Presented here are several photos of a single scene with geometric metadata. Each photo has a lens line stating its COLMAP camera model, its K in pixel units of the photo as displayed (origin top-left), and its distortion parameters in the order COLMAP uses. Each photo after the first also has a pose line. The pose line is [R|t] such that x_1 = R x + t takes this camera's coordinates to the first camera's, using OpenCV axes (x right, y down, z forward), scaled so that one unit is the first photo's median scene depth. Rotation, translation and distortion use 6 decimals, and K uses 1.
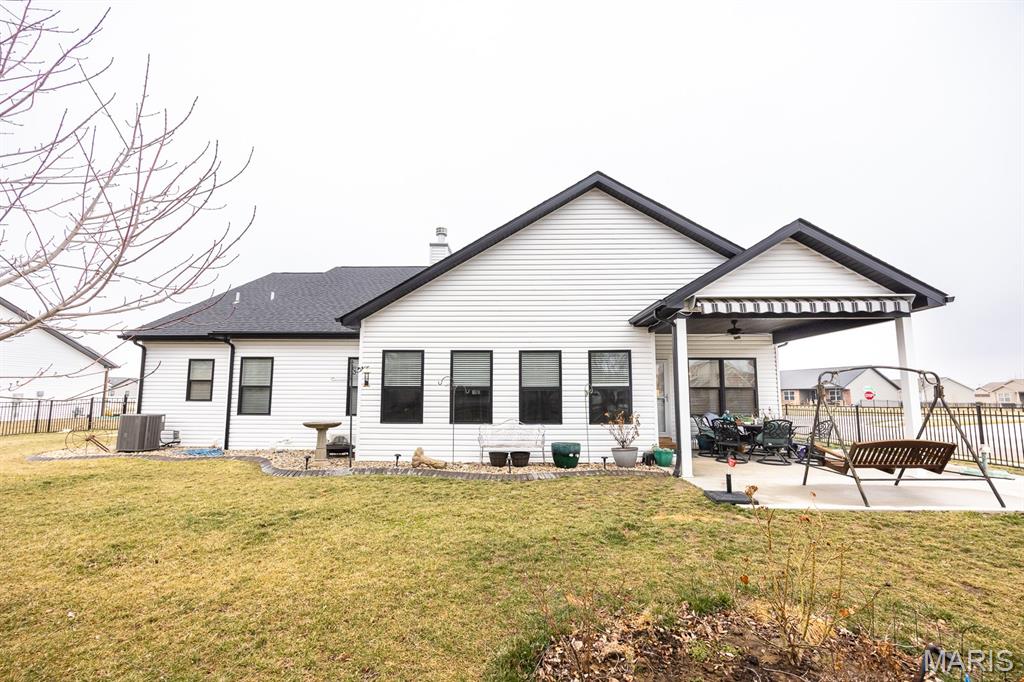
lens RADIAL K [[404.9, 0, 512.0], [0, 404.9, 341.0], [0, 0, 1]] dist [0.000112, -0.000136]
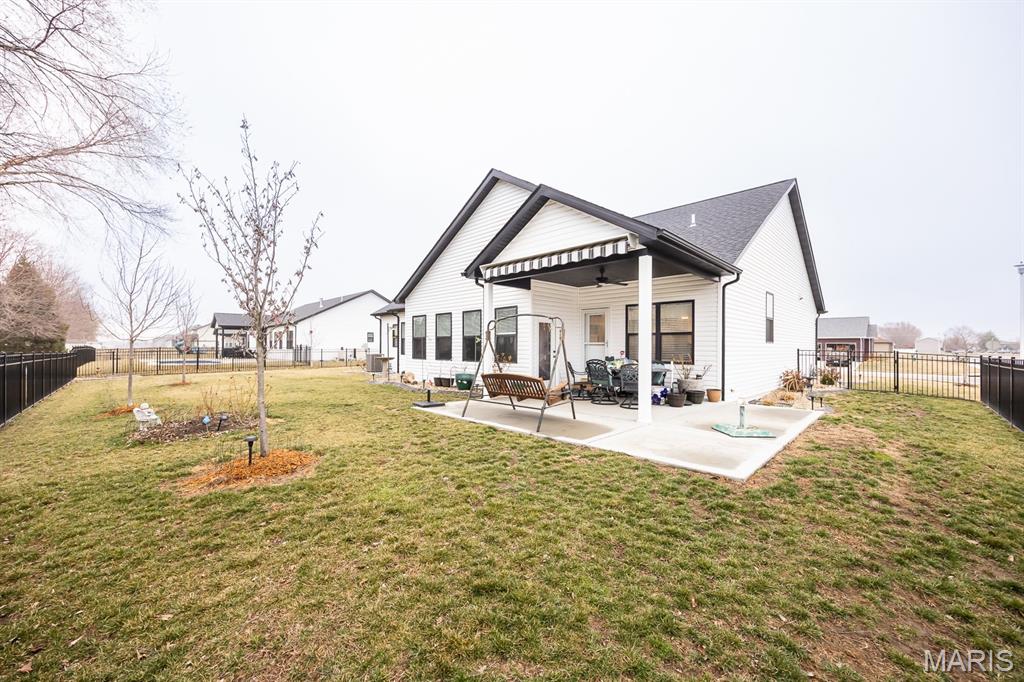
lens RADIAL K [[404.9, 0, 512.0], [0, 404.9, 341.0], [0, 0, 1]] dist [0.000112, -0.000136]
pose [[0.672071, -0.006348, -0.740460, 1.117534], [0.100961, 0.991411, 0.083137, 0.023111], [0.733572, -0.130632, 0.666939, 0.136211]]
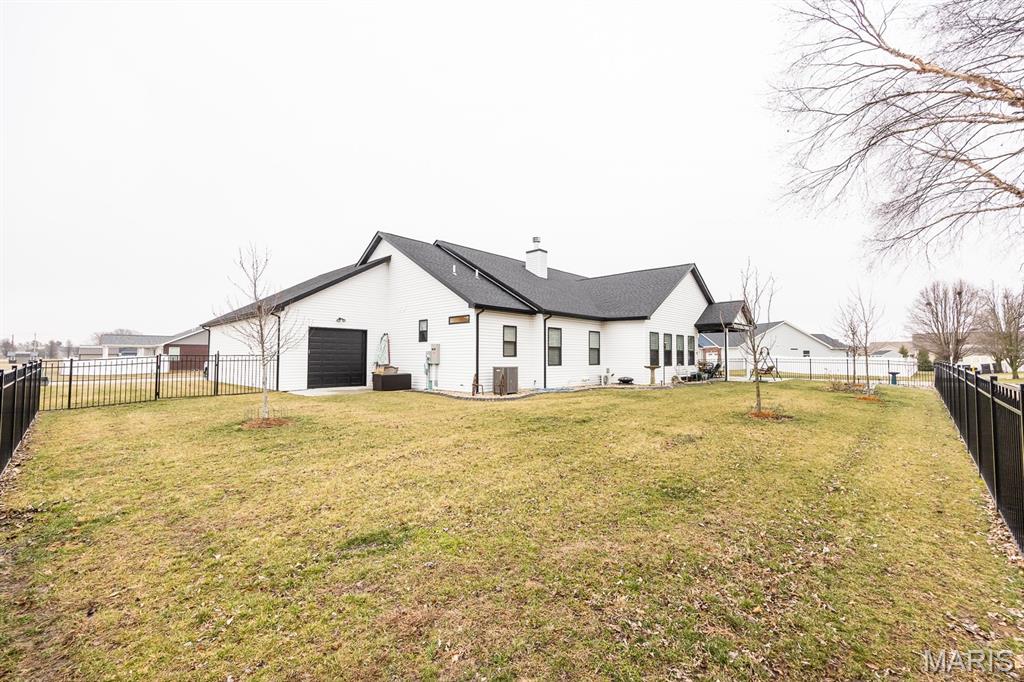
lens RADIAL K [[404.9, 0, 512.0], [0, 404.9, 341.0], [0, 0, 1]] dist [0.000112, -0.000136]
pose [[0.624723, 0.026640, 0.780392, -1.958378], [-0.105370, 0.993153, 0.050449, 0.029978], [-0.773704, -0.113746, 0.623252, 0.177824]]
